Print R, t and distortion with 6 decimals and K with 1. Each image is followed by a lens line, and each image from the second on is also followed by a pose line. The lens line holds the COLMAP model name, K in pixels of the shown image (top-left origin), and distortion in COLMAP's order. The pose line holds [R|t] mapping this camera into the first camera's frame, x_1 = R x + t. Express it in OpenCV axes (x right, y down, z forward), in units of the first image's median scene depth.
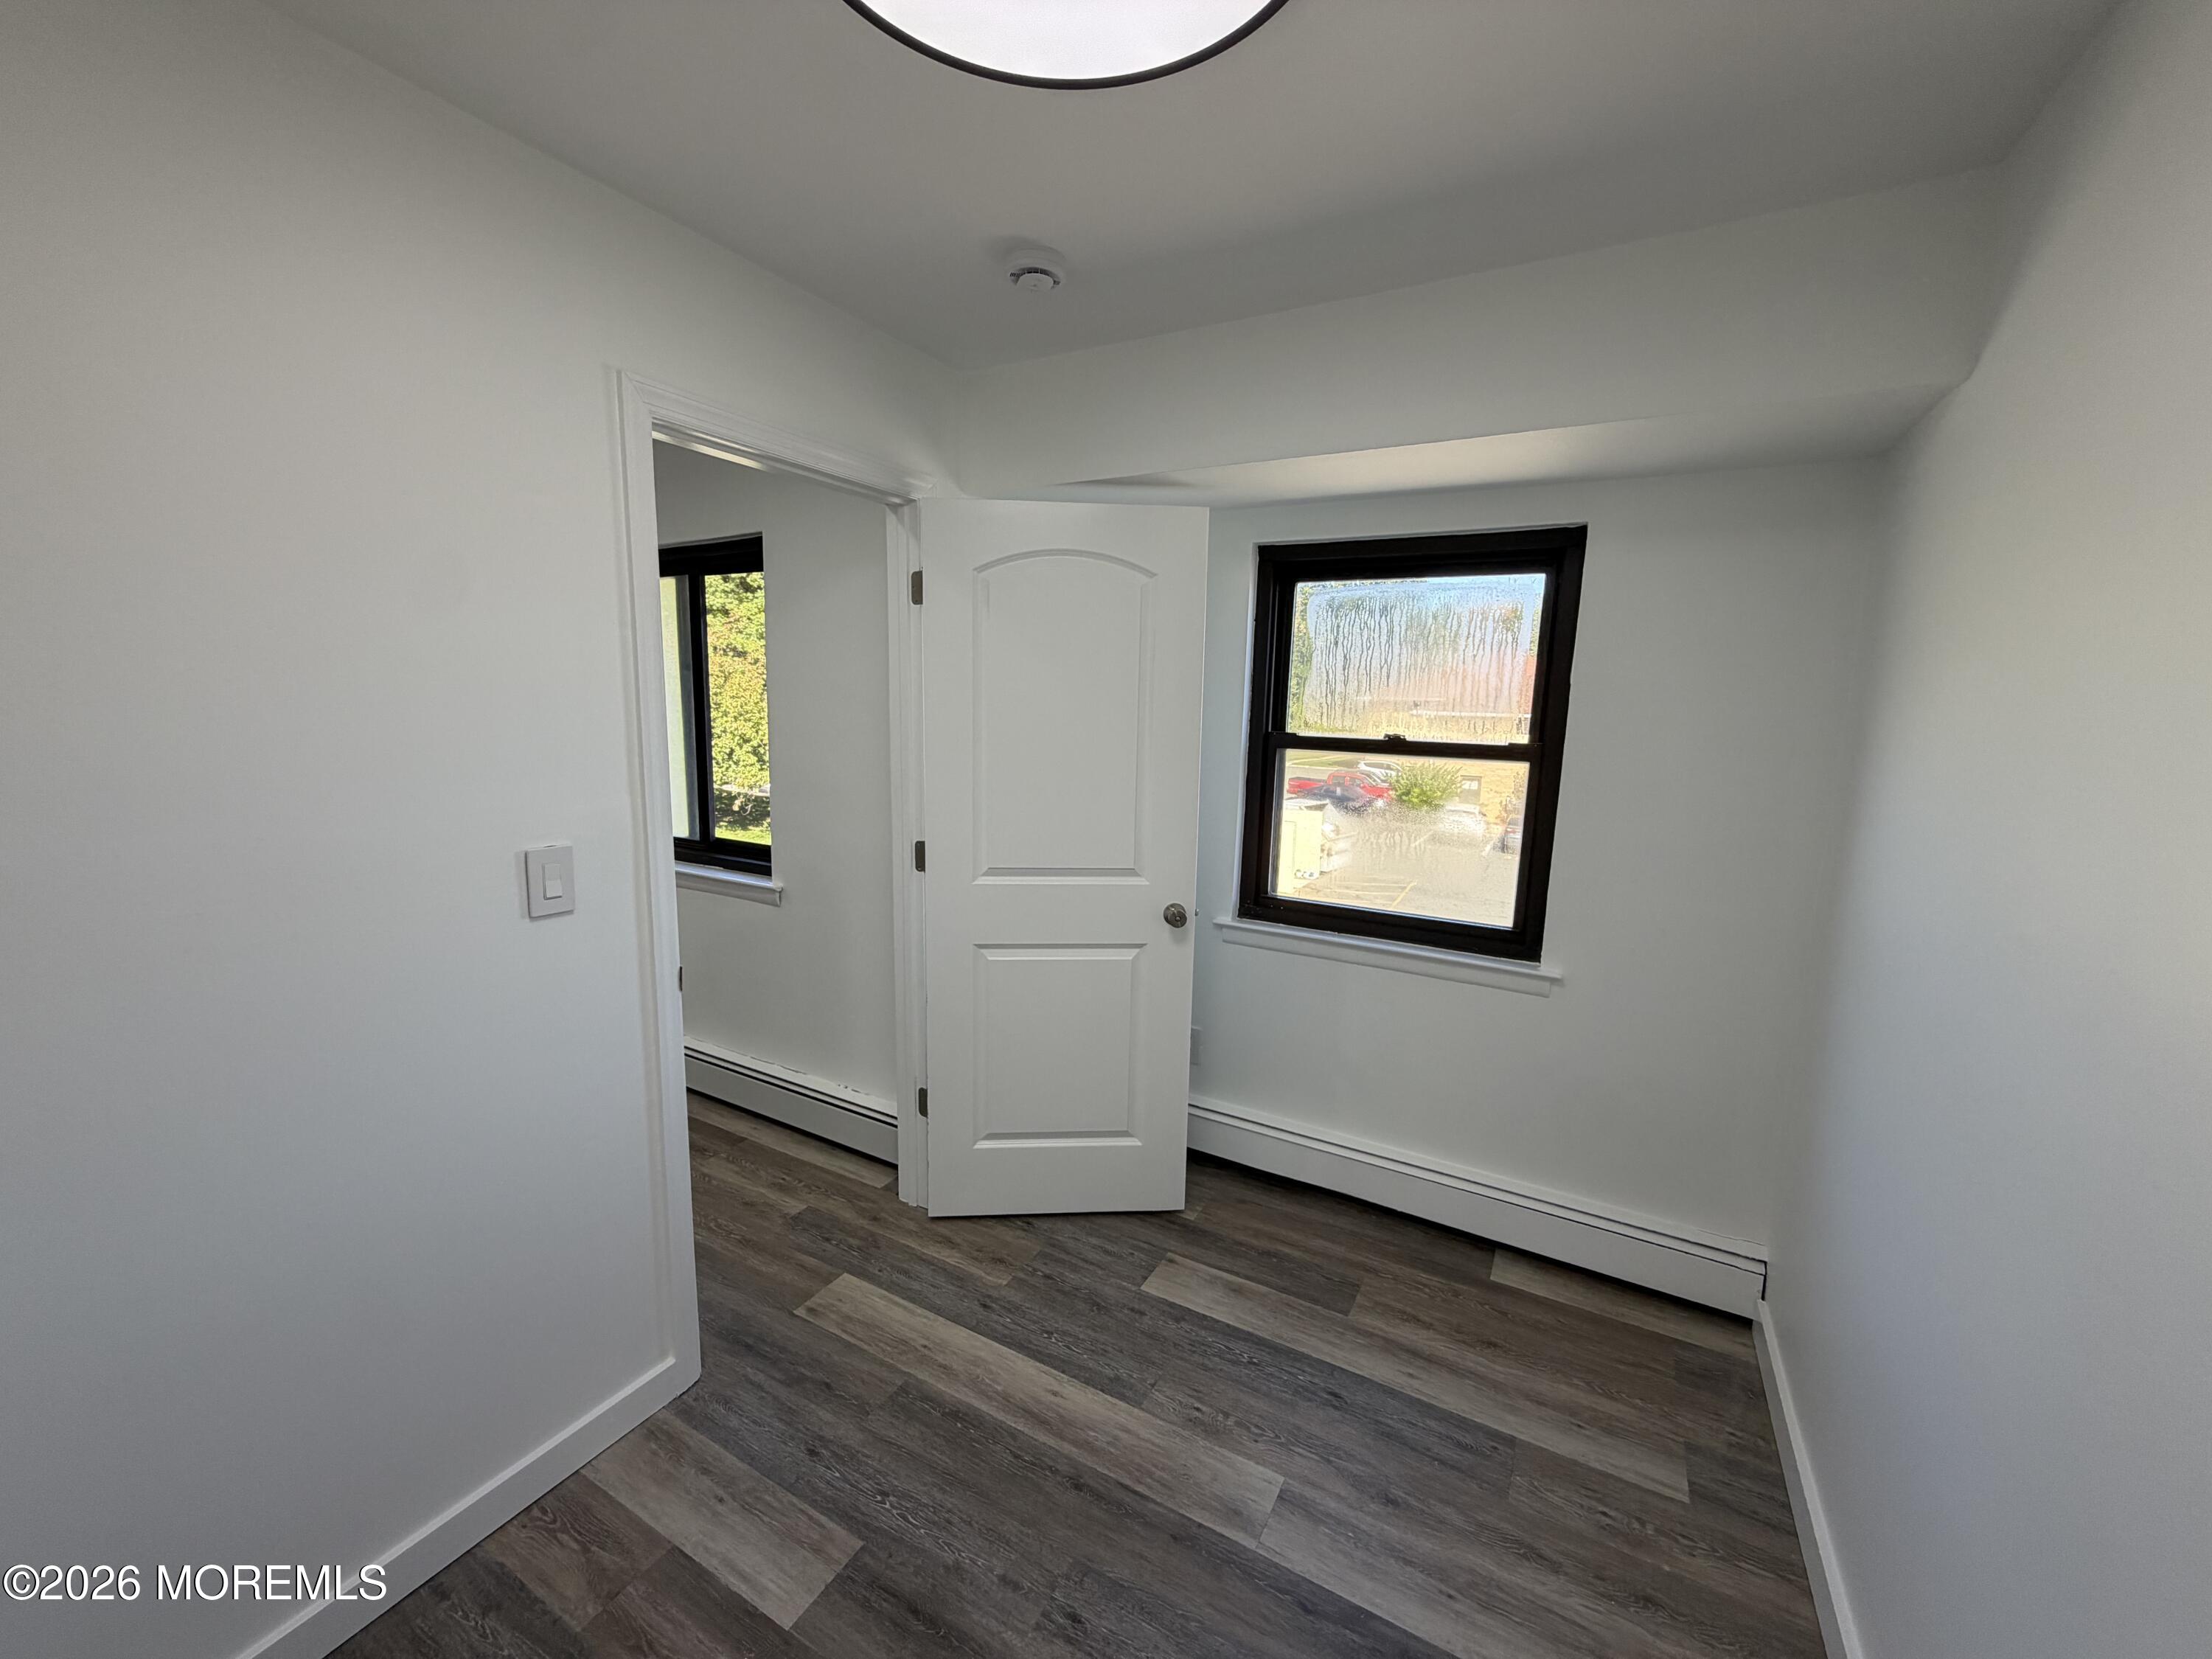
lens RADIAL K [[881.7, 0, 1100.6], [0, 881.7, 853.0], [0, 0, 1]] dist [-0.000984, 0.000376]
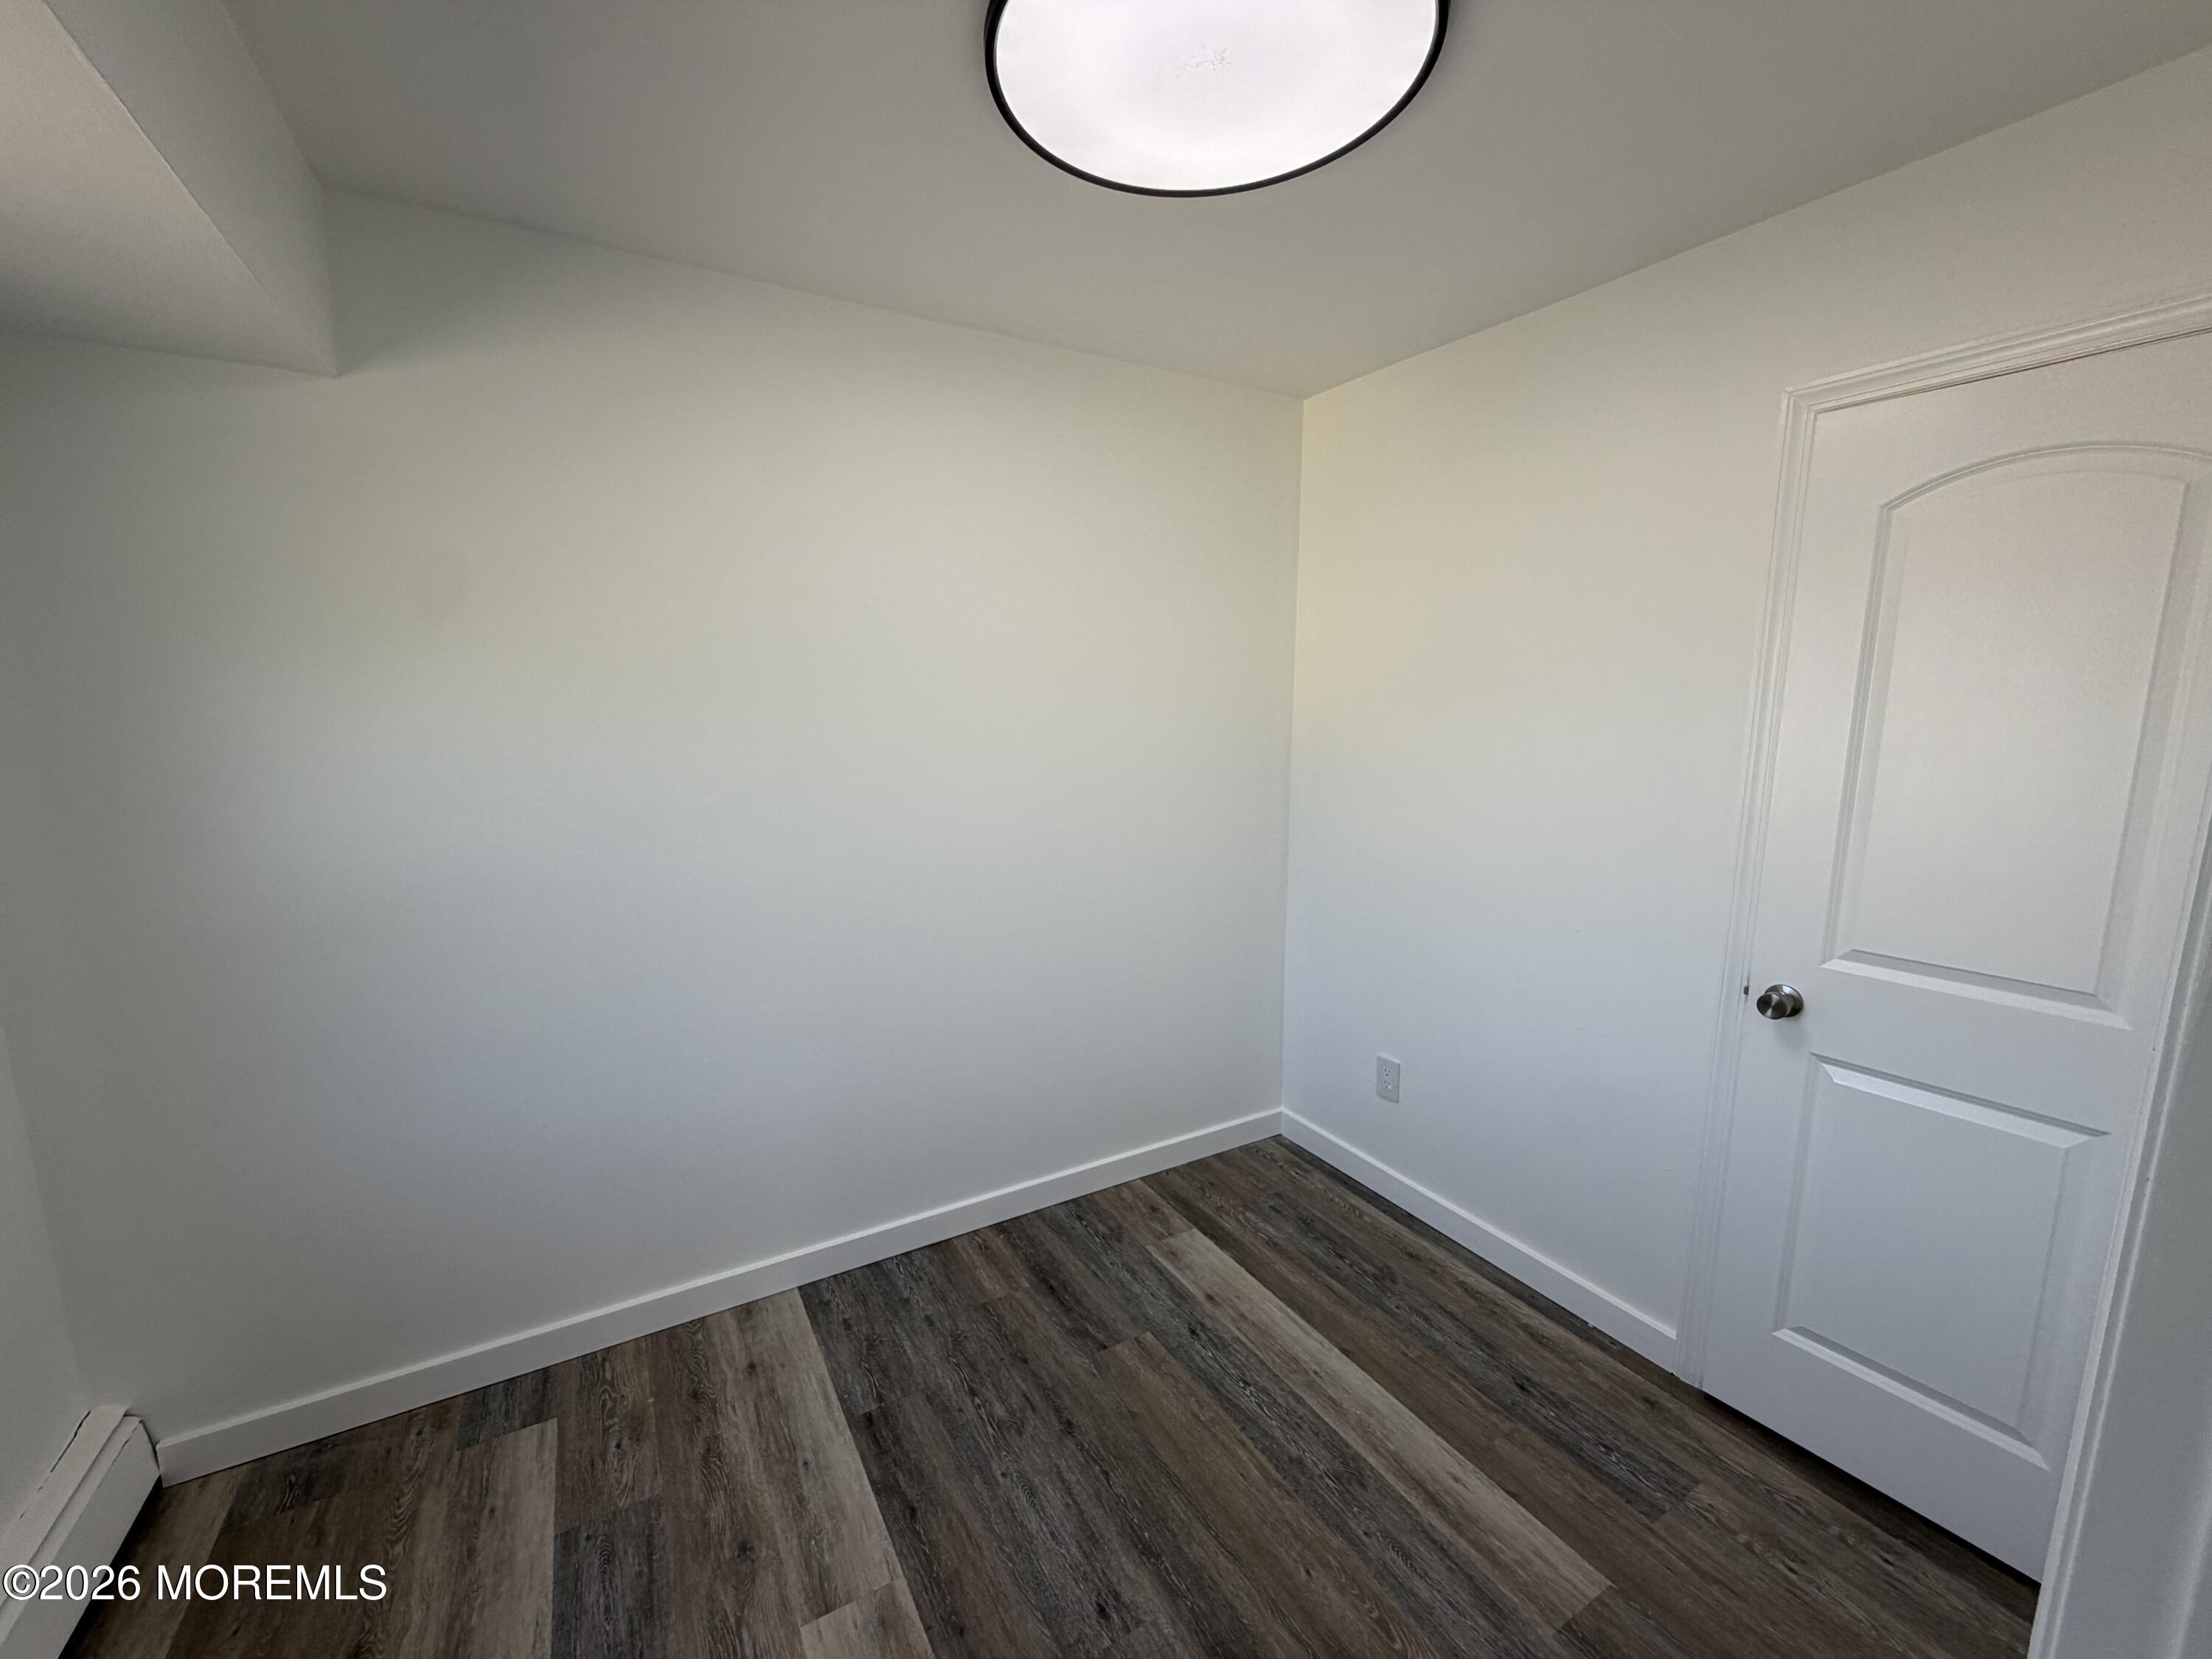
lens RADIAL K [[881.7, 0, 1108.5], [0, 881.7, 830.4], [0, 0, 1]] dist [-0.000984, 0.000376]
pose [[-0.872316, -0.093879, 0.479845, -0.395300], [0.066714, 0.949363, 0.307017, -0.246058], [-0.484369, 0.299828, -0.821882, 1.428422]]
